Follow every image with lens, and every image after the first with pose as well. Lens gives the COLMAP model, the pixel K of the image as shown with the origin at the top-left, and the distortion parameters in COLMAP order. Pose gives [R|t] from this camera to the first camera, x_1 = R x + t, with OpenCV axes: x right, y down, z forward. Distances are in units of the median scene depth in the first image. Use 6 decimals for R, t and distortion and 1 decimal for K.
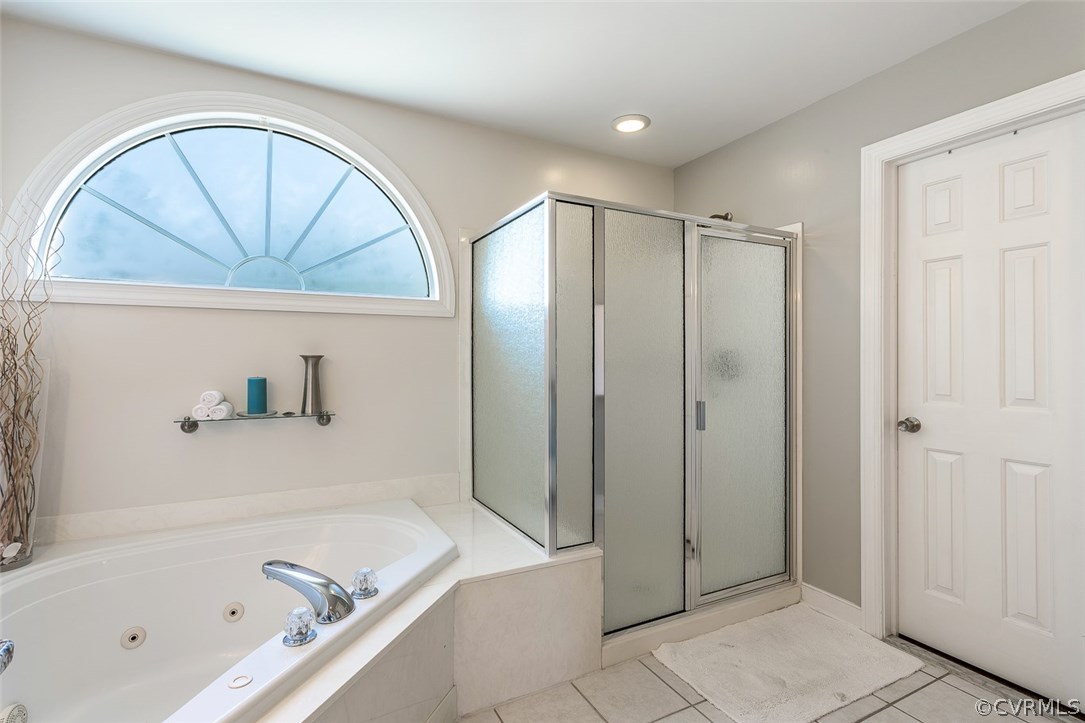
lens RADIAL K [[514.0, 0, 547.2], [0, 514.0, 355.0], [0, 0, 1]] dist [0.002335, 0.001723]
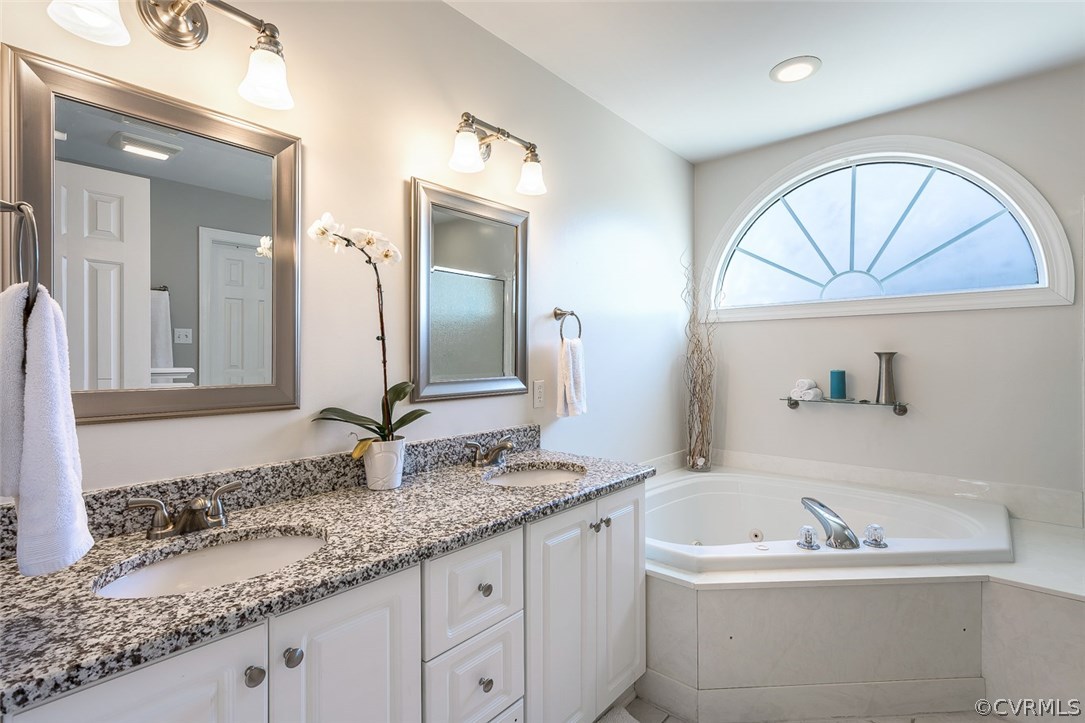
lens RADIAL K [[514.0, 0, 543.5], [0, 514.0, 359.4], [0, 0, 1]] dist [0.002335, 0.001723]
pose [[0.362864, 0.001577, -0.931841, 0.350736], [0.013098, 0.999891, 0.006792, -0.000850], [0.931750, -0.014670, 0.362804, -0.130994]]
